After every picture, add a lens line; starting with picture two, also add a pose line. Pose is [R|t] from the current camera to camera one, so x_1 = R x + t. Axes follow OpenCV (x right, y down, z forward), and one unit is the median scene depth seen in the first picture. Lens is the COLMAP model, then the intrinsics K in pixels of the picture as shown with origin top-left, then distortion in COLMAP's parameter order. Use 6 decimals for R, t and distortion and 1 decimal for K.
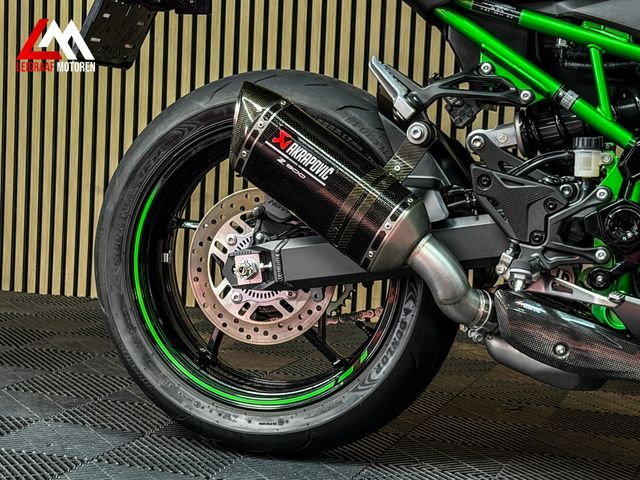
lens RADIAL K [[1439.6, 0, 318.1], [0, 1439.6, 245.5], [0, 0, 1]] dist [0.130021, 0.000000]
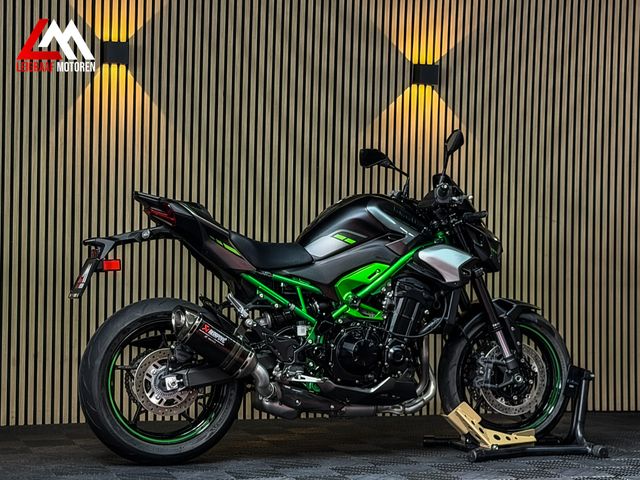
lens RADIAL K [[1439.6, 0, 322.3], [0, 1439.6, 244.2], [0, 0, 1]] dist [0.130021, 0.000000]
pose [[0.796427, -0.024898, 0.604222, -1.357576], [0.081523, 0.994452, -0.066477, -0.034607], [-0.599215, 0.102202, 0.794038, -1.124926]]
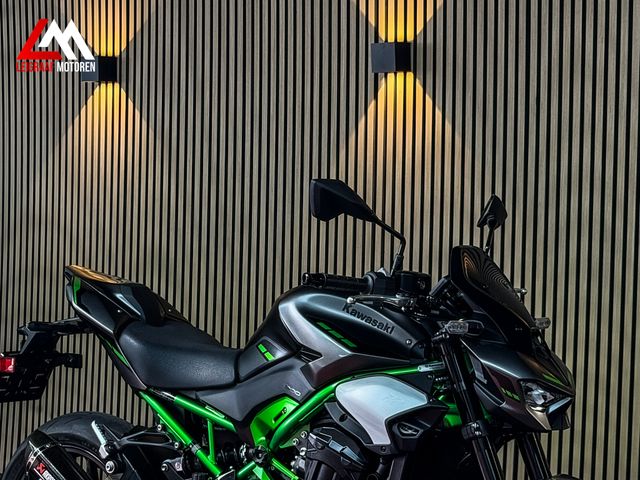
lens RADIAL K [[1439.6, 0, 317.3], [0, 1439.6, 243.3], [0, 0, 1]] dist [0.130021, 0.000000]
pose [[0.949283, -0.005729, -0.314370, 0.850635], [-0.020208, 0.996655, -0.079184, -0.211427], [0.313772, 0.081521, 0.945992, -0.608210]]
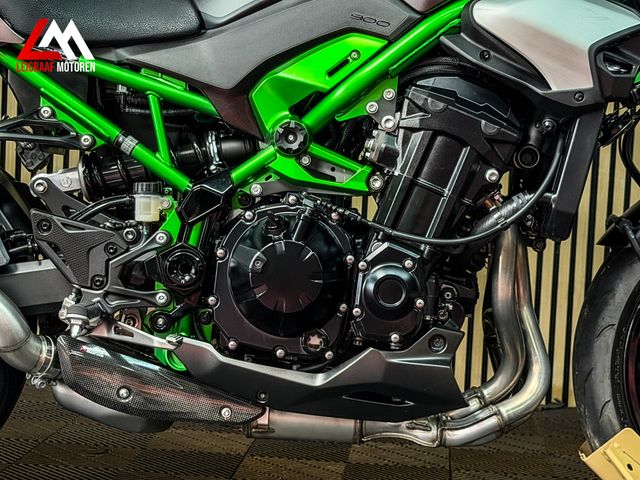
lens RADIAL K [[1439.6, 0, 317.1], [0, 1439.6, 240.9], [0, 0, 1]] dist [0.130021, 0.000000]
pose [[0.969912, -0.010203, 0.243241, 0.054261], [0.017398, 0.999472, -0.027451, -0.003751], [-0.242833, 0.030856, 0.969577, -0.008684]]
